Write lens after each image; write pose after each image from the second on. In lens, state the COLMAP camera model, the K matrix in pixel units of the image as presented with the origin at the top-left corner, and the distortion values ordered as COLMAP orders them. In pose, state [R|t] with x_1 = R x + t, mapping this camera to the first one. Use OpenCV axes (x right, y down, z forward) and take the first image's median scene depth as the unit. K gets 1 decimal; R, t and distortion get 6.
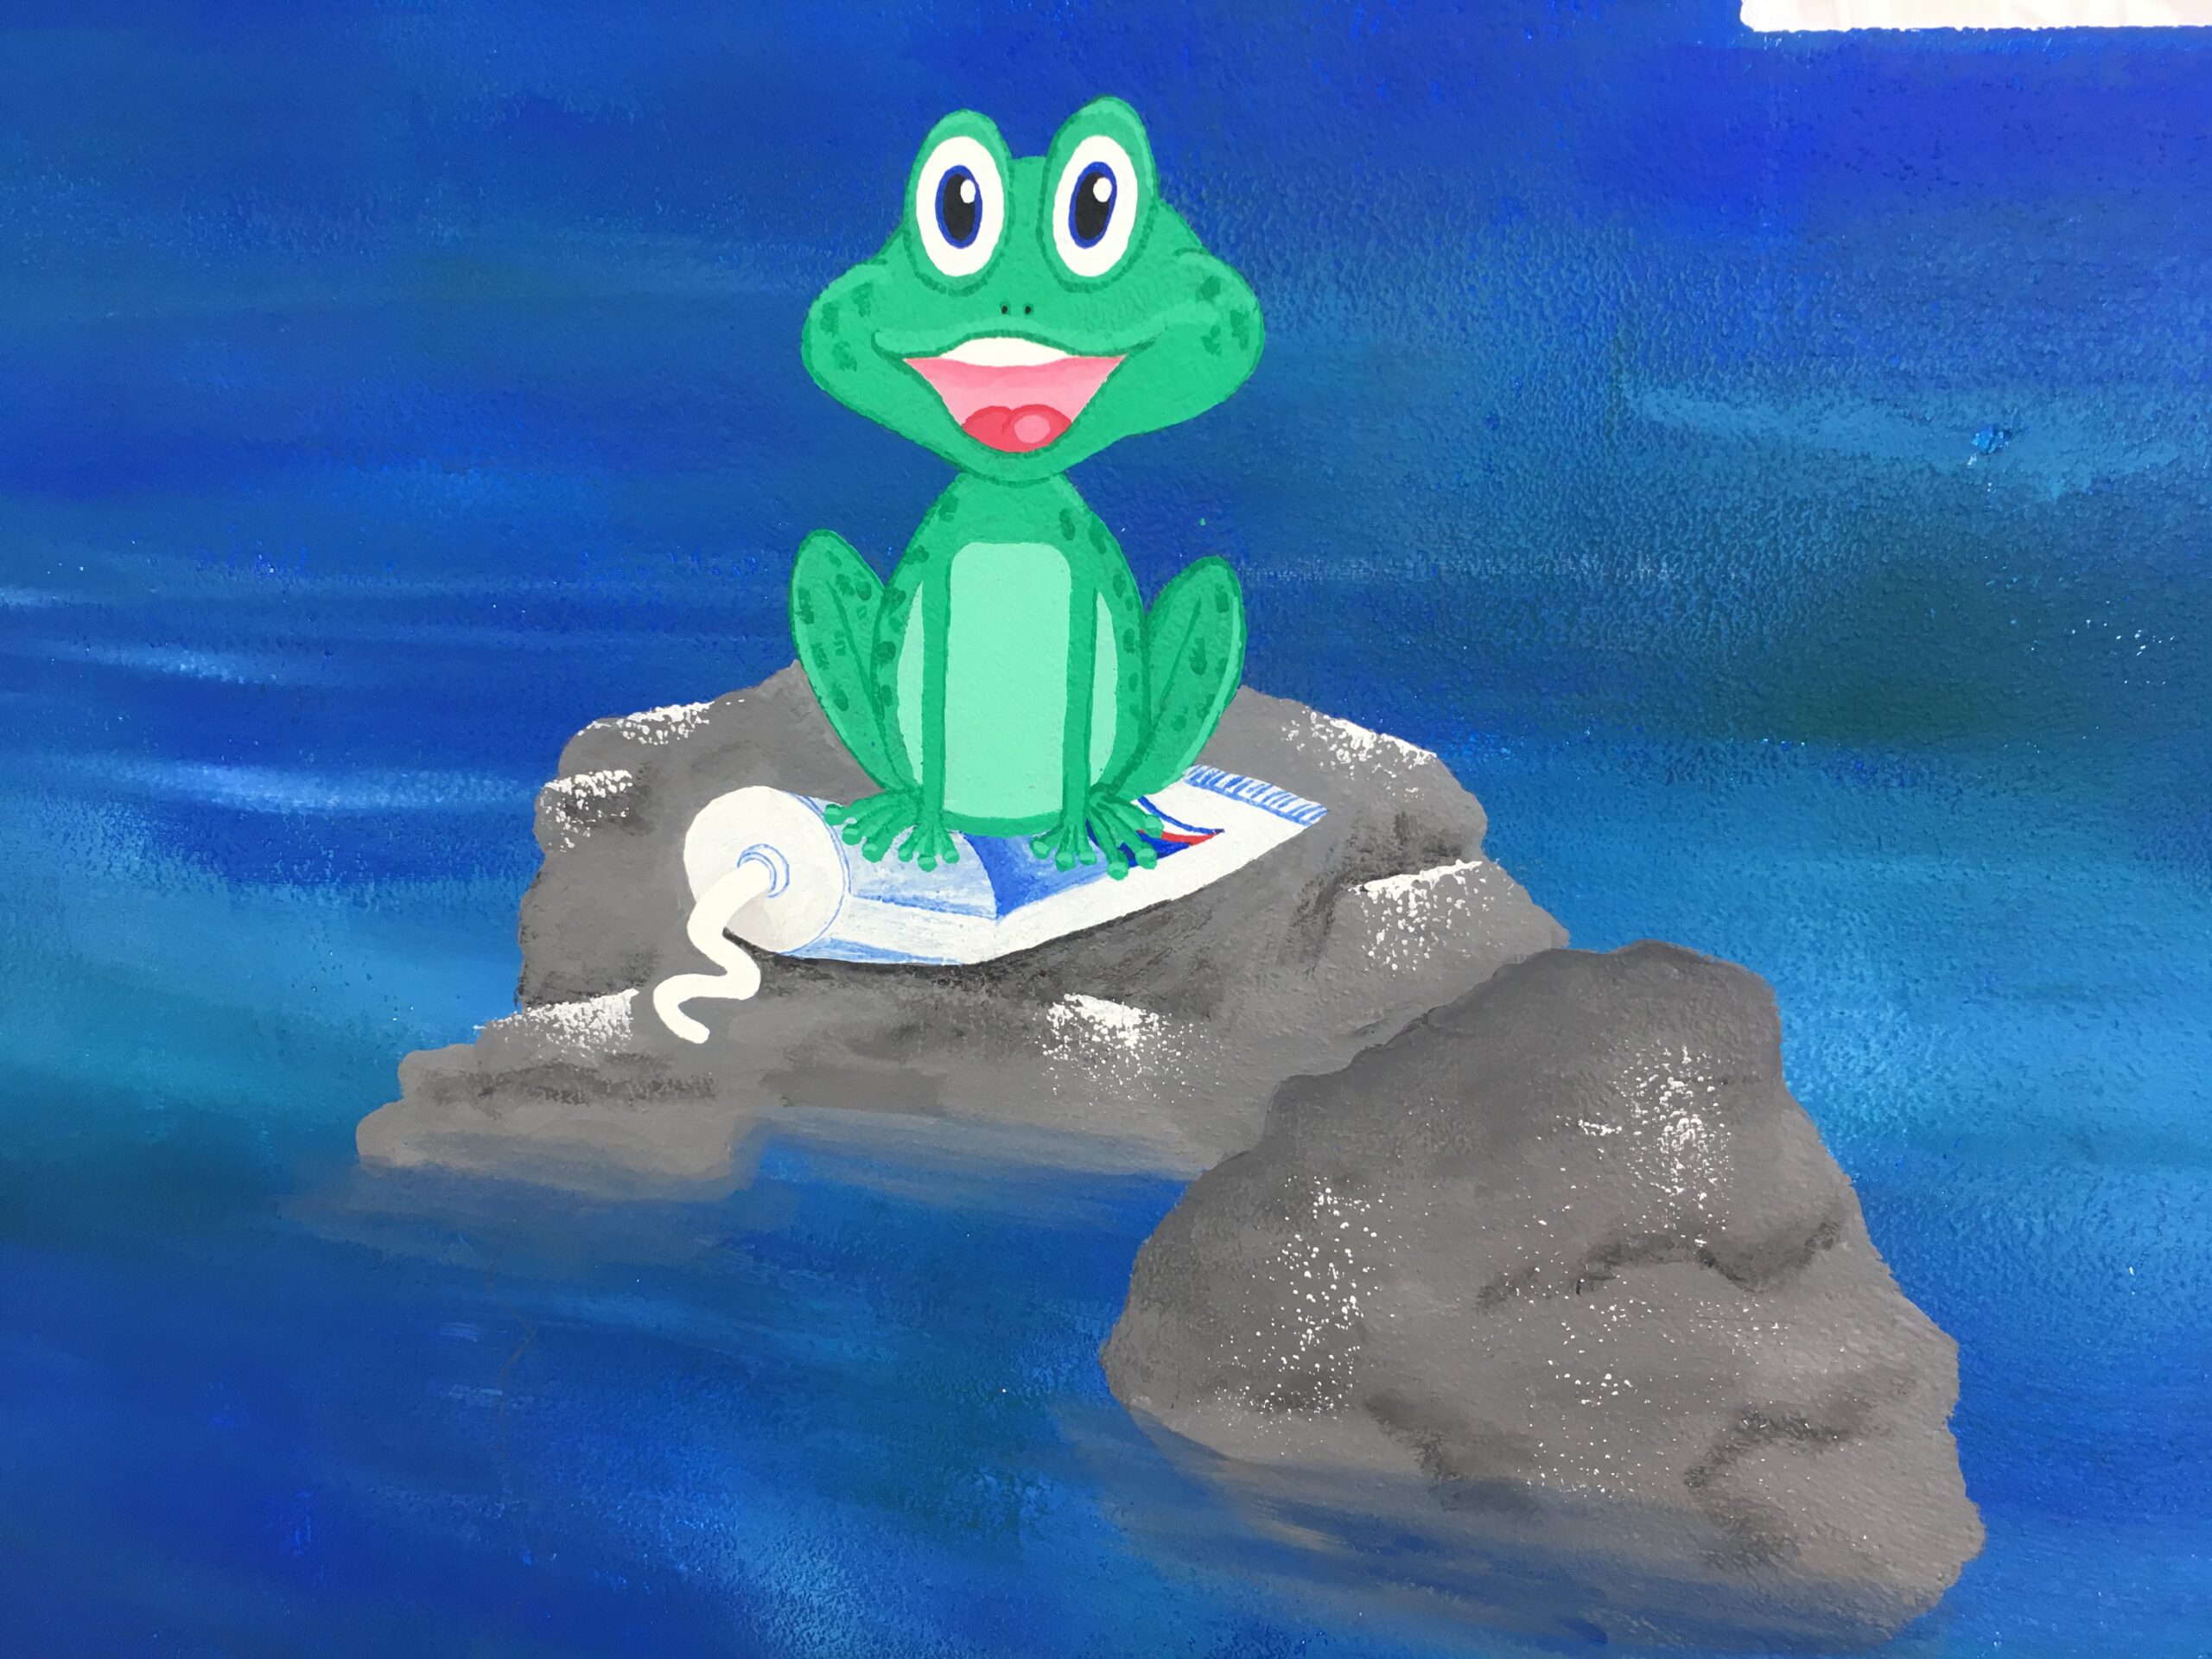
lens RADIAL K [[1886.2, 0, 1095.8], [0, 1886.2, 834.9], [0, 0, 1]] dist [0.071495, -0.103228]
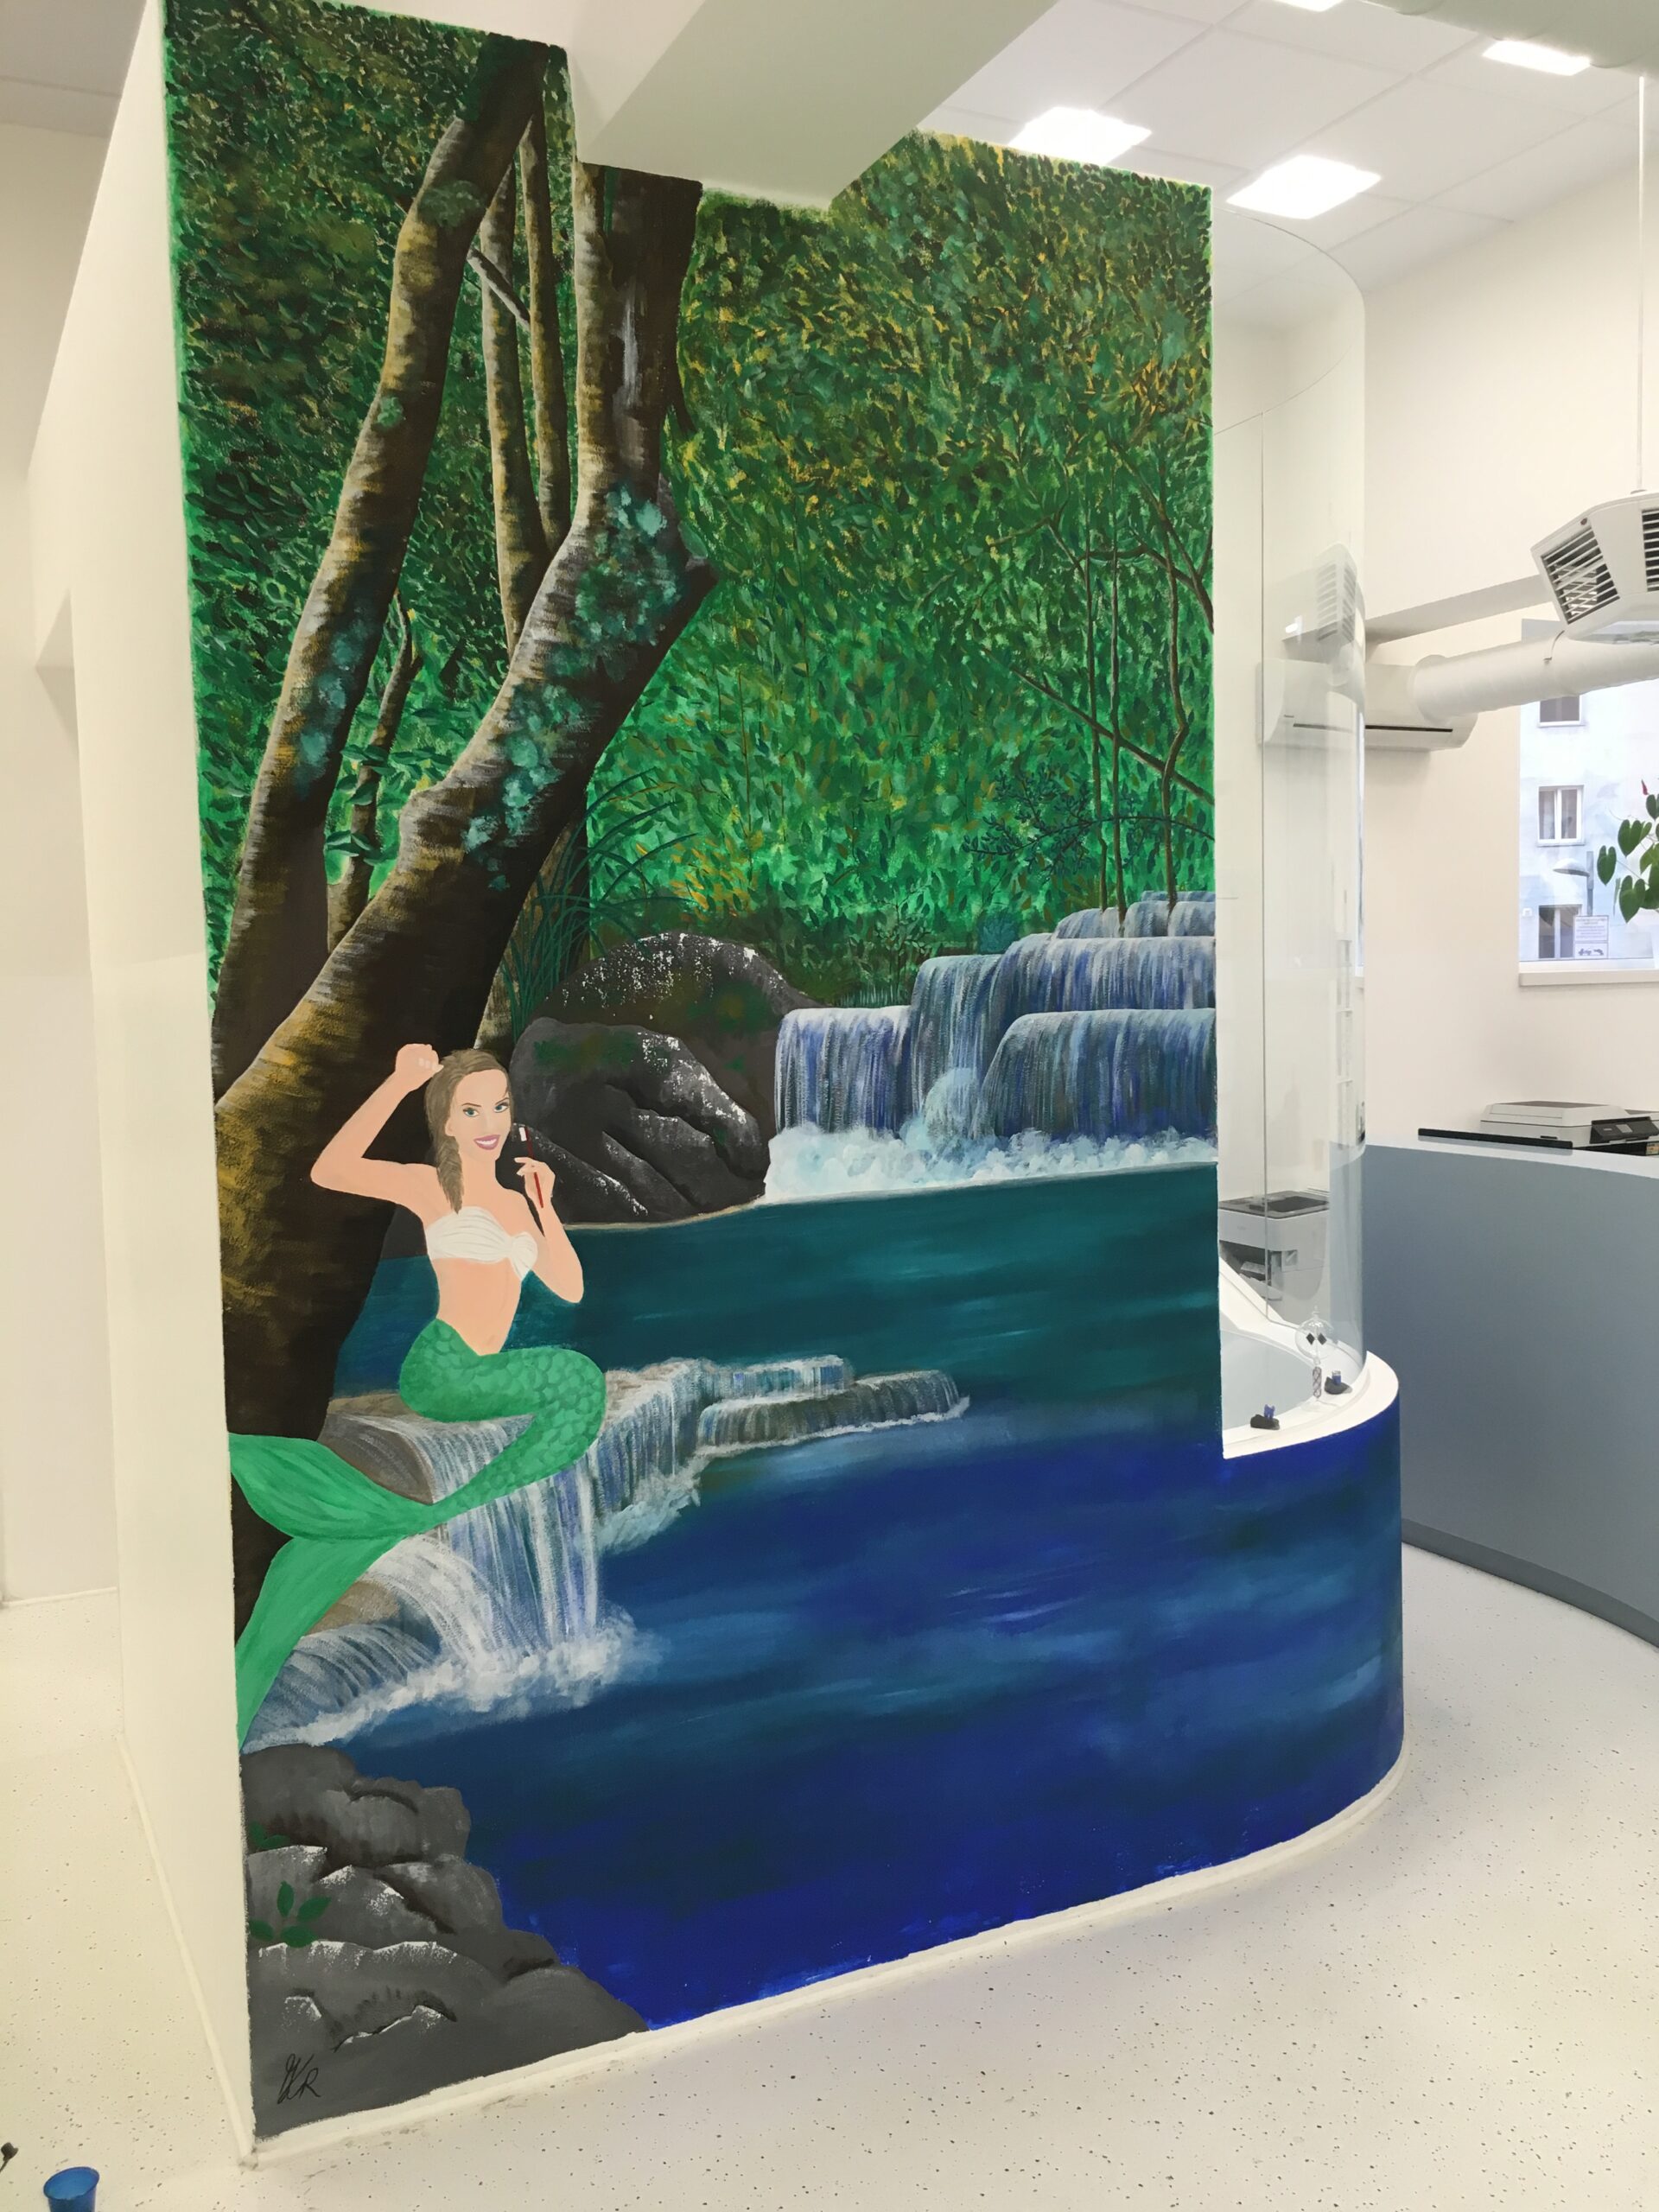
lens RADIAL K [[1886.2, 0, 836.9], [0, 1886.2, 1099.9], [0, 0, 1]] dist [0.071495, -0.103228]
pose [[0.742973, -0.072582, 0.665374, -4.707265], [0.173760, 0.980936, -0.087019, -1.182961], [-0.646374, 0.180268, 0.741421, -3.167771]]
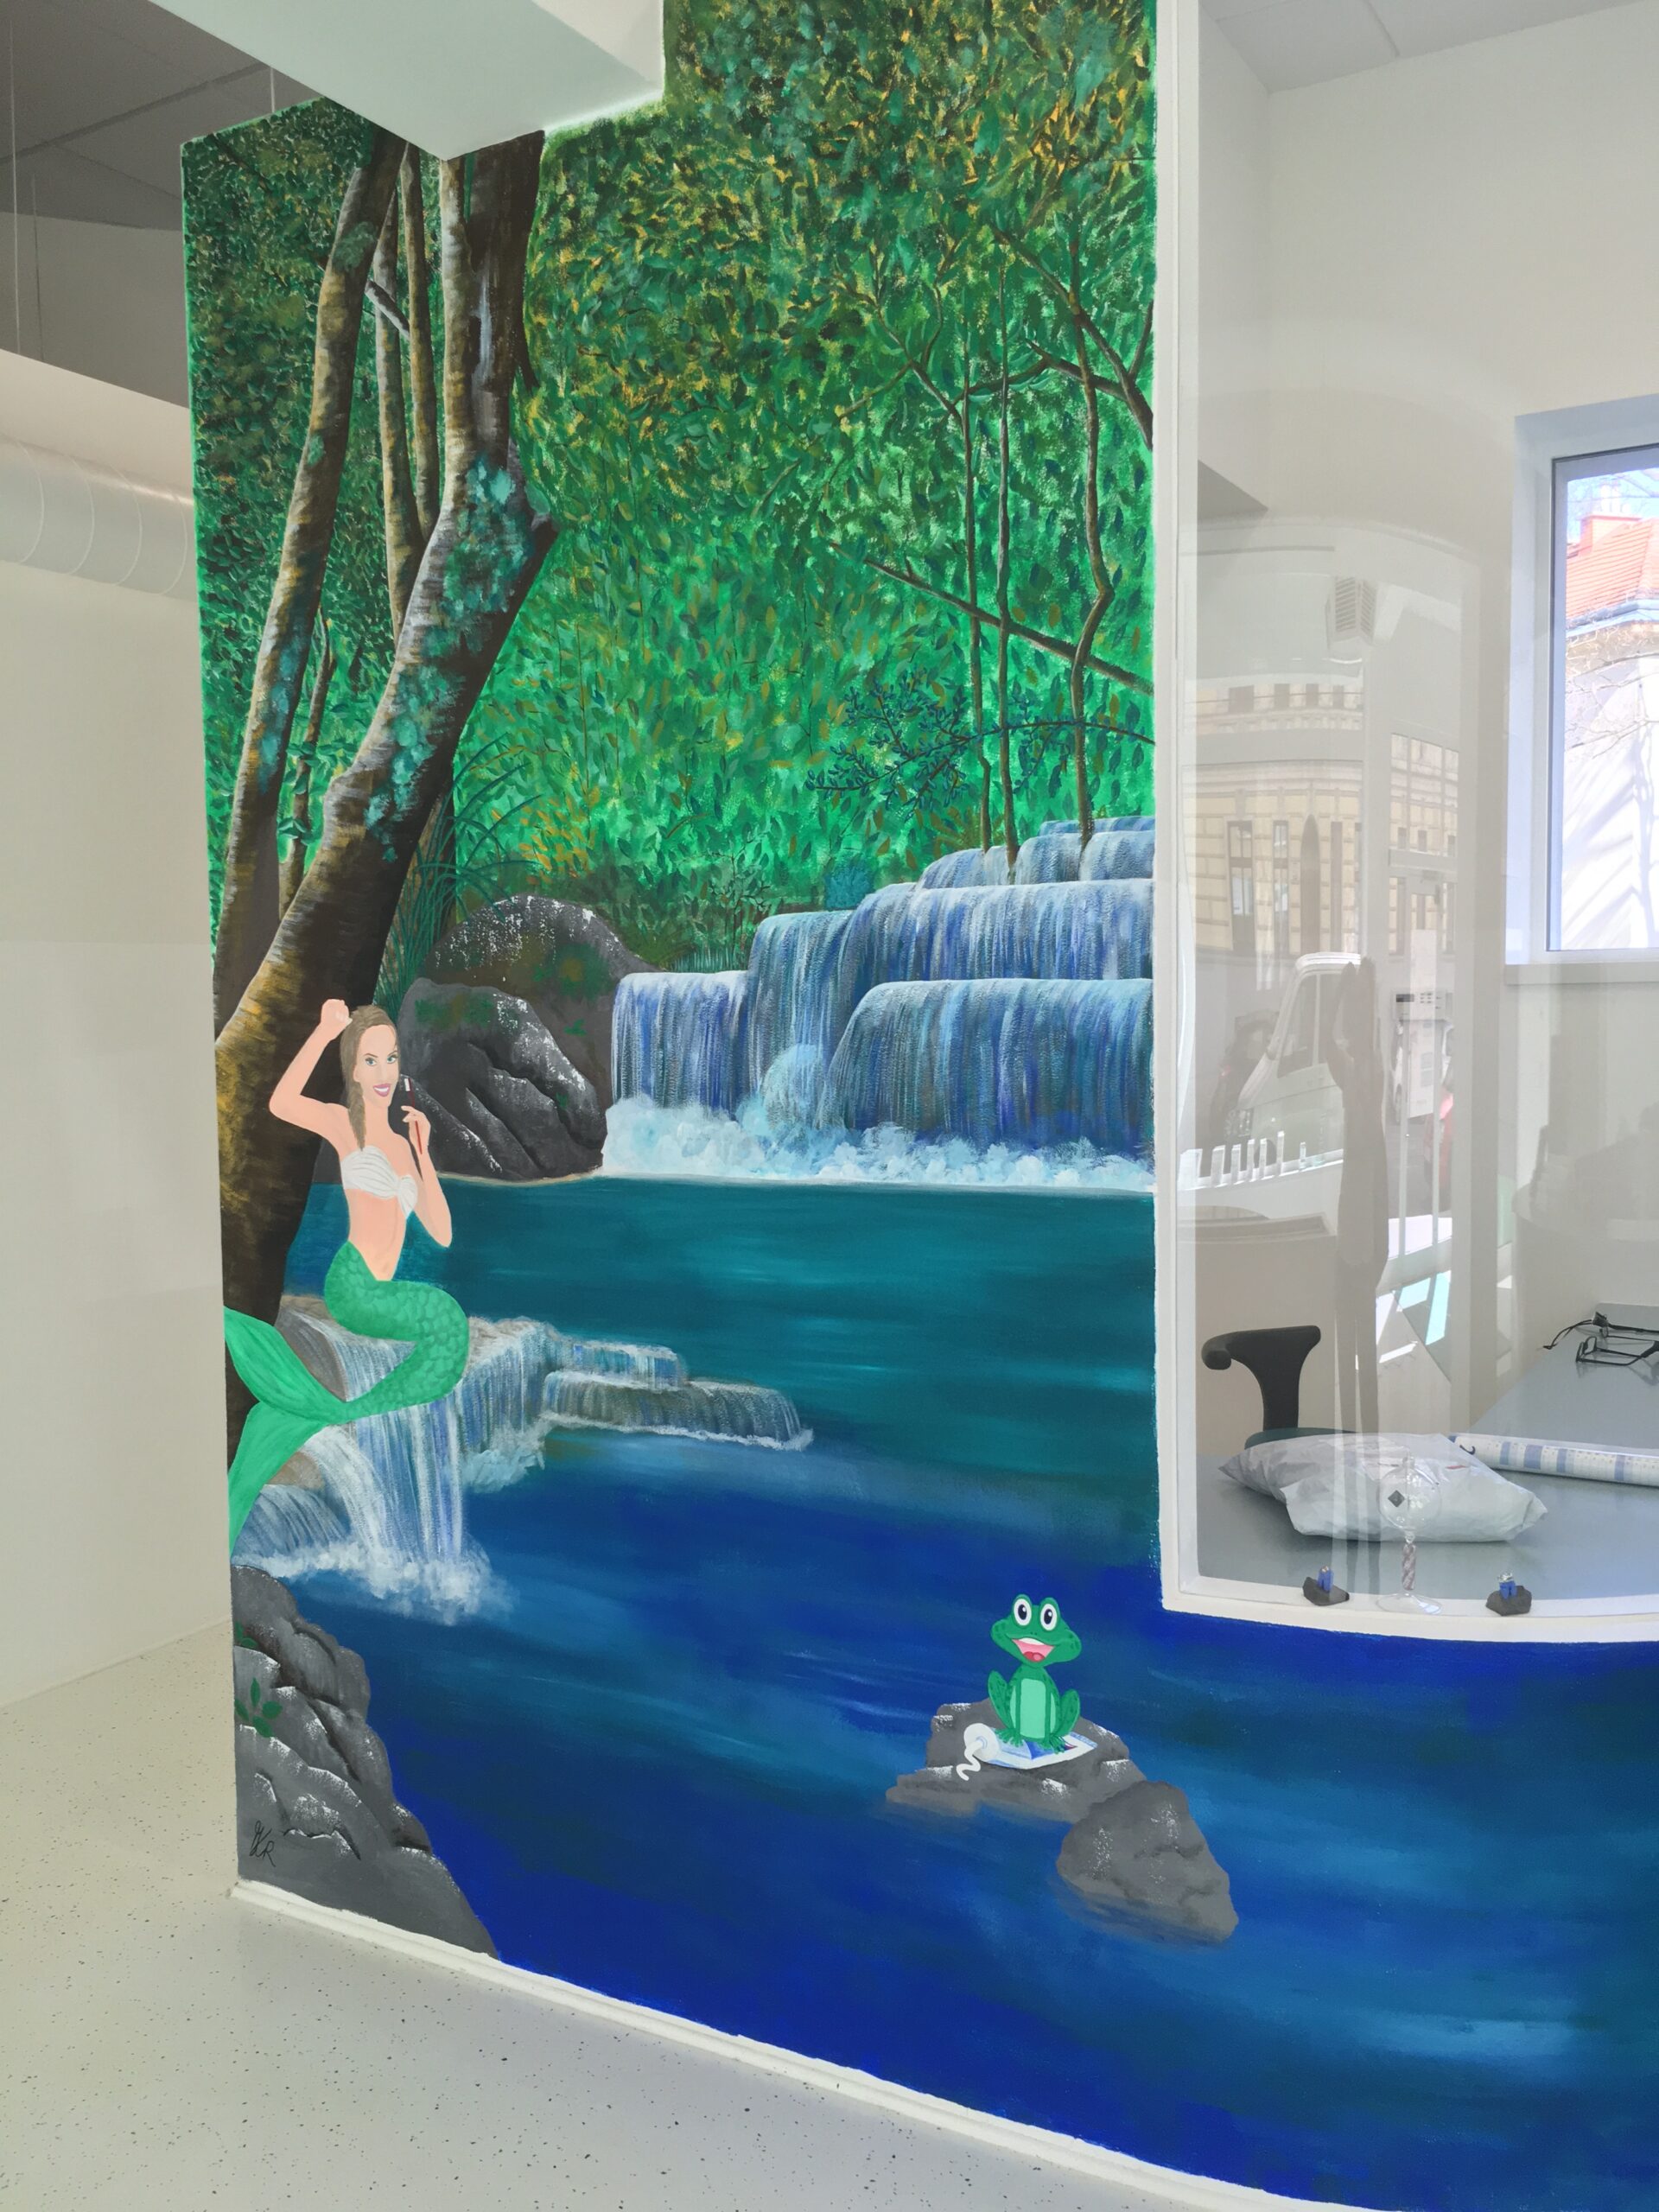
lens RADIAL K [[1886.2, 0, 821.4], [0, 1886.2, 1104.1], [0, 0, 1]] dist [0.071495, -0.103228]
pose [[0.965546, -0.010149, -0.260036, 0.676767], [-0.030451, 0.987968, -0.151631, -0.819654], [0.258446, 0.154325, 0.953619, -3.807033]]
